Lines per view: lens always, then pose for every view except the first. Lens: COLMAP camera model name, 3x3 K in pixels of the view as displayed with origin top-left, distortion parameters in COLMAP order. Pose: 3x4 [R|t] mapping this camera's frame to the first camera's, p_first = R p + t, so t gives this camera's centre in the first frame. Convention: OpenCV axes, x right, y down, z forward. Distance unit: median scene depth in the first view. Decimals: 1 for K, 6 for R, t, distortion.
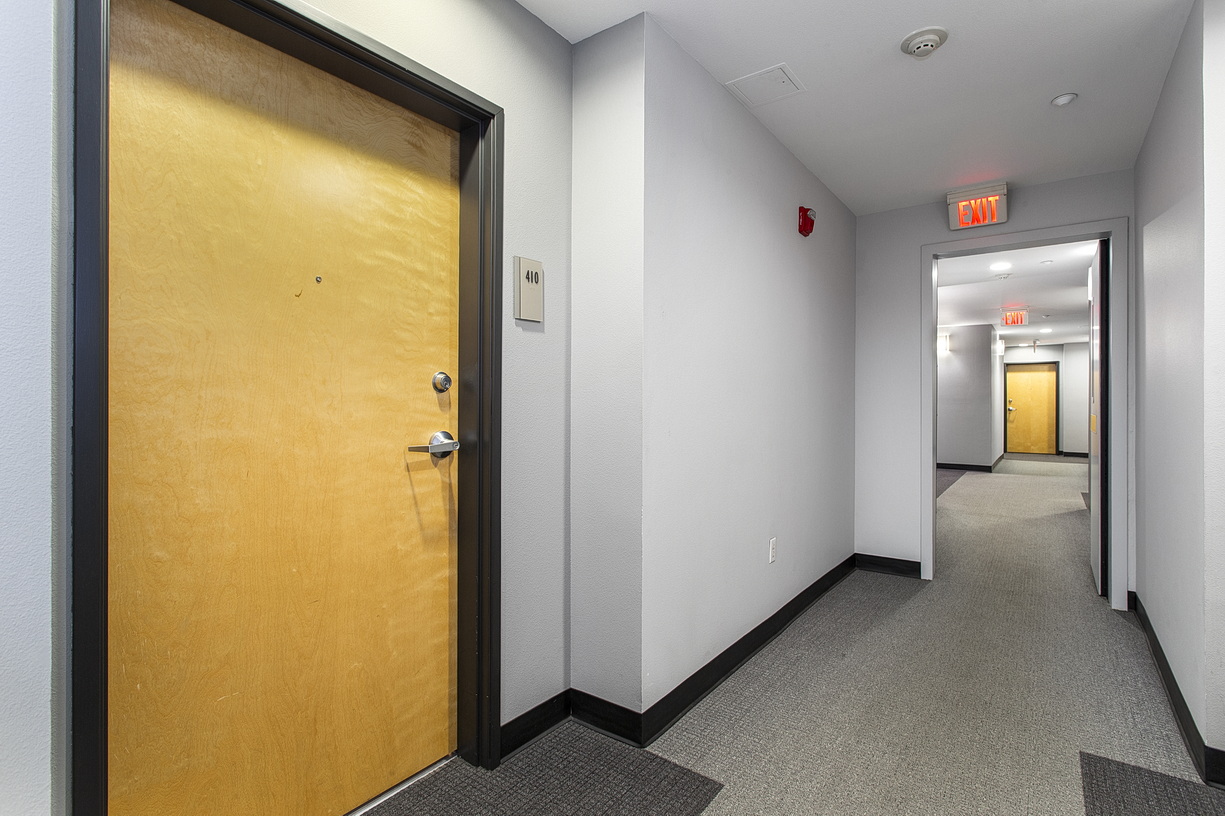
lens RADIAL K [[578.9, 0, 612.4], [0, 578.9, 399.3], [0, 0, 1]] dist [-0.000330, 0.001659]
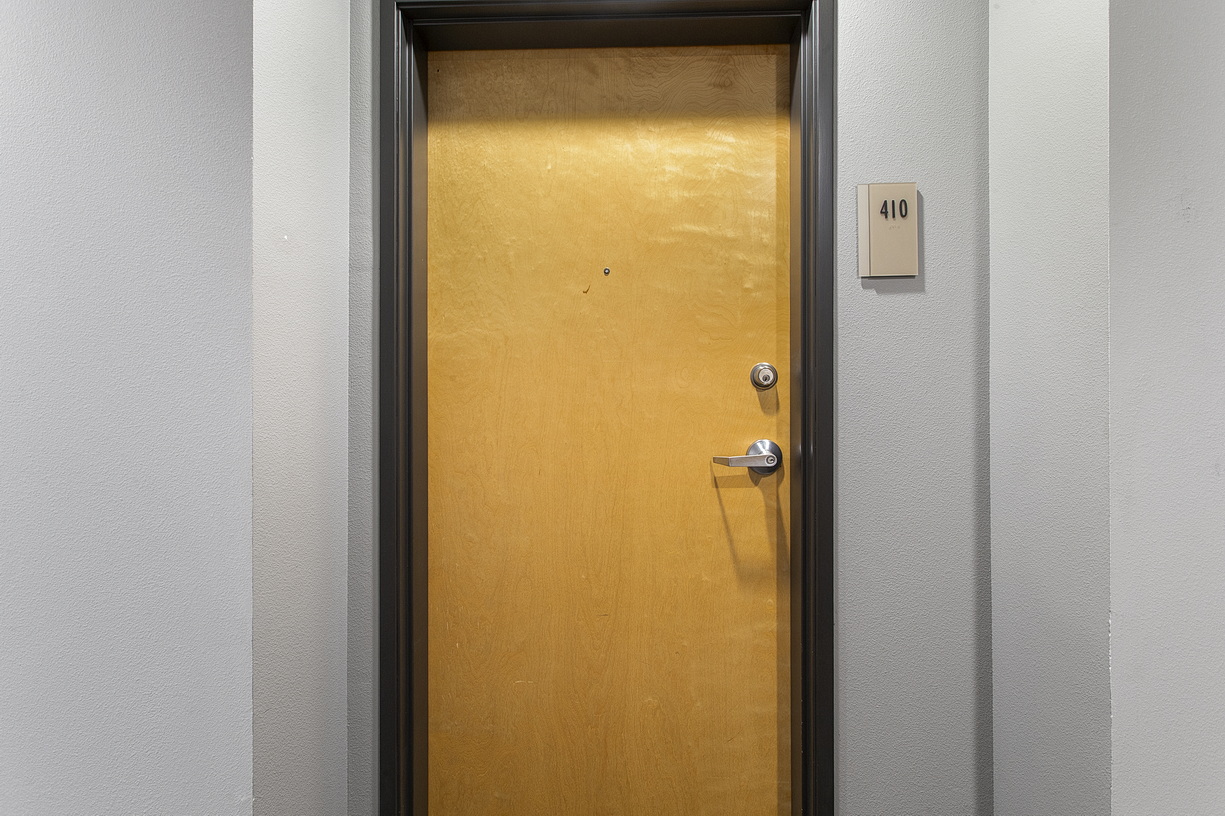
lens RADIAL K [[578.9, 0, 612.4], [0, 578.9, 399.3], [0, 0, 1]] dist [-0.000330, 0.001659]
pose [[0.579411, -0.009320, -0.814982, 0.222967], [0.005189, 0.999957, -0.007746, 0.006239], [0.815019, 0.000259, 0.579435, 0.398149]]
